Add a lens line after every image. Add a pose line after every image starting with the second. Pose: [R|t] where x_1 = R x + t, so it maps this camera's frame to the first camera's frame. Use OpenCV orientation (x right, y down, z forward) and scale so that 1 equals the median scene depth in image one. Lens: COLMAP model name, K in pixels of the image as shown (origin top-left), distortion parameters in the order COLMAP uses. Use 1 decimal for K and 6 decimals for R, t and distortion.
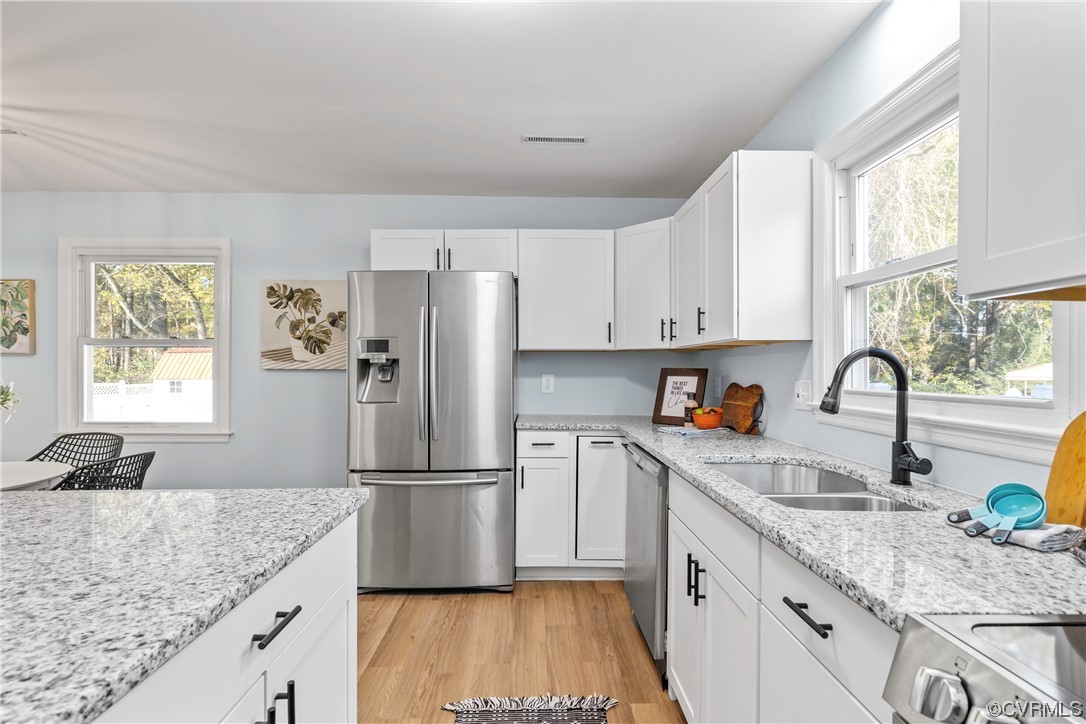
lens RADIAL K [[518.3, 0, 542.0], [0, 518.3, 371.3], [0, 0, 1]] dist [0.001793, -0.000283]
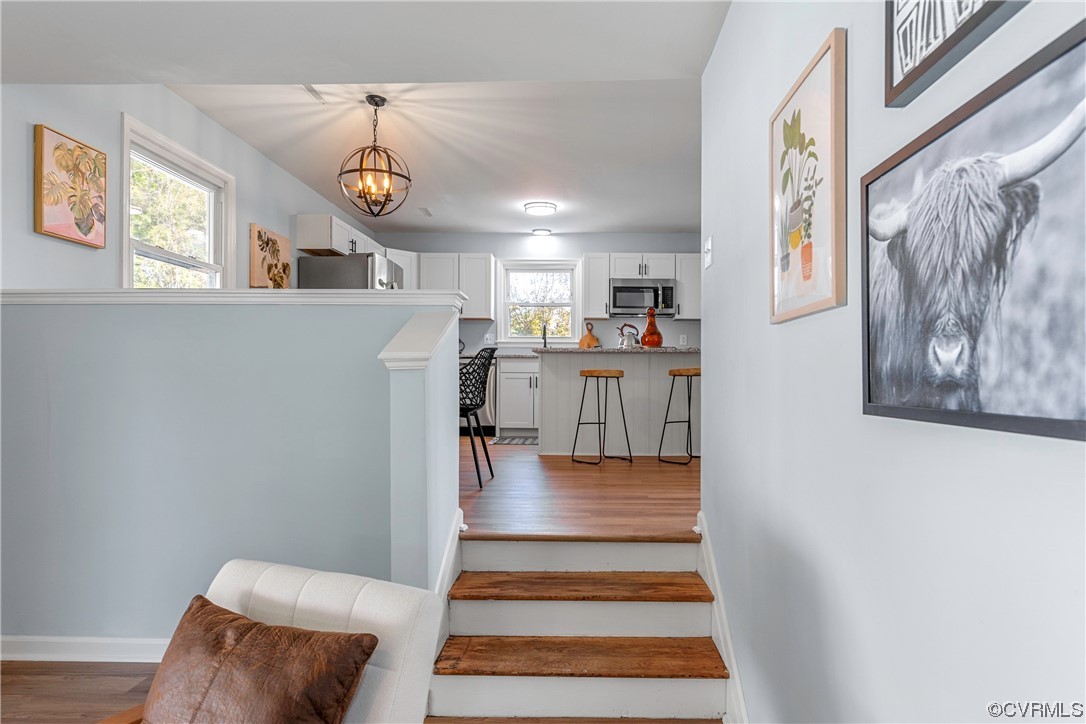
lens RADIAL K [[614.2, 0, 552.2], [0, 614.2, 370.1], [0, 0, 1]] dist [0.019326, -0.000061]
pose [[0.051780, 0.003254, 0.998653, -1.884854], [-0.018934, 0.999818, -0.002276, 0.141301], [-0.998479, -0.018790, 0.051832, 0.260504]]
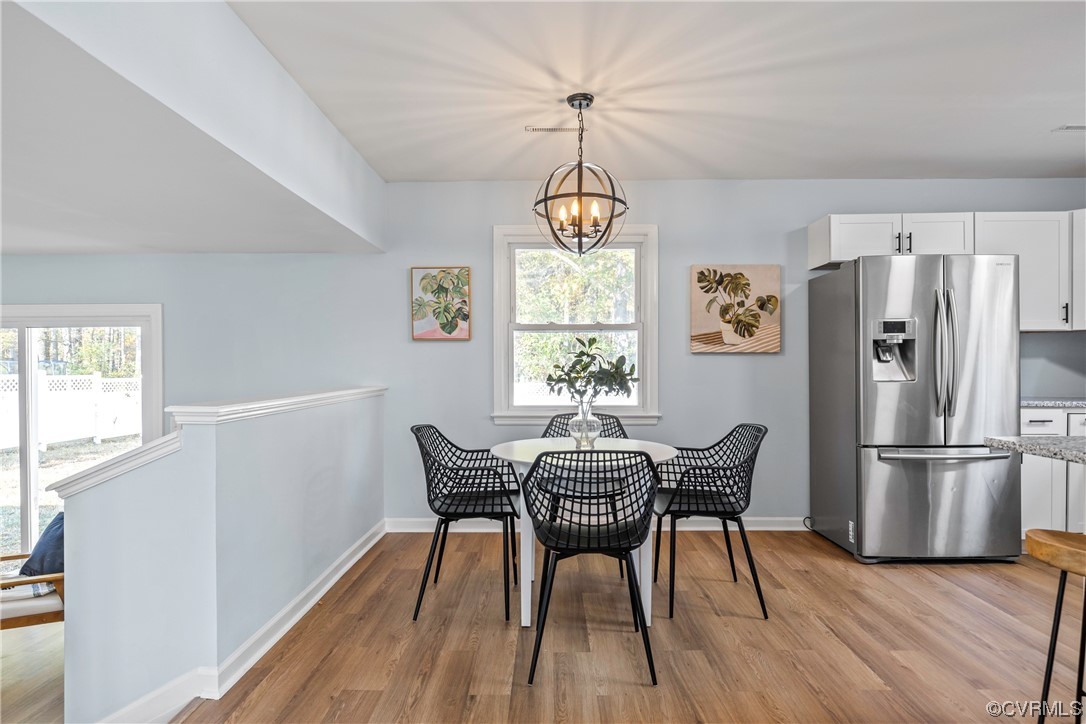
lens RADIAL K [[614.2, 0, 550.0], [0, 614.2, 369.4], [0, 0, 1]] dist [0.019326, -0.000061]
pose [[0.999814, -0.005946, -0.018363, -0.798783], [0.006026, 0.999973, 0.004300, 0.021961], [0.018337, -0.004410, 0.999822, -0.214897]]
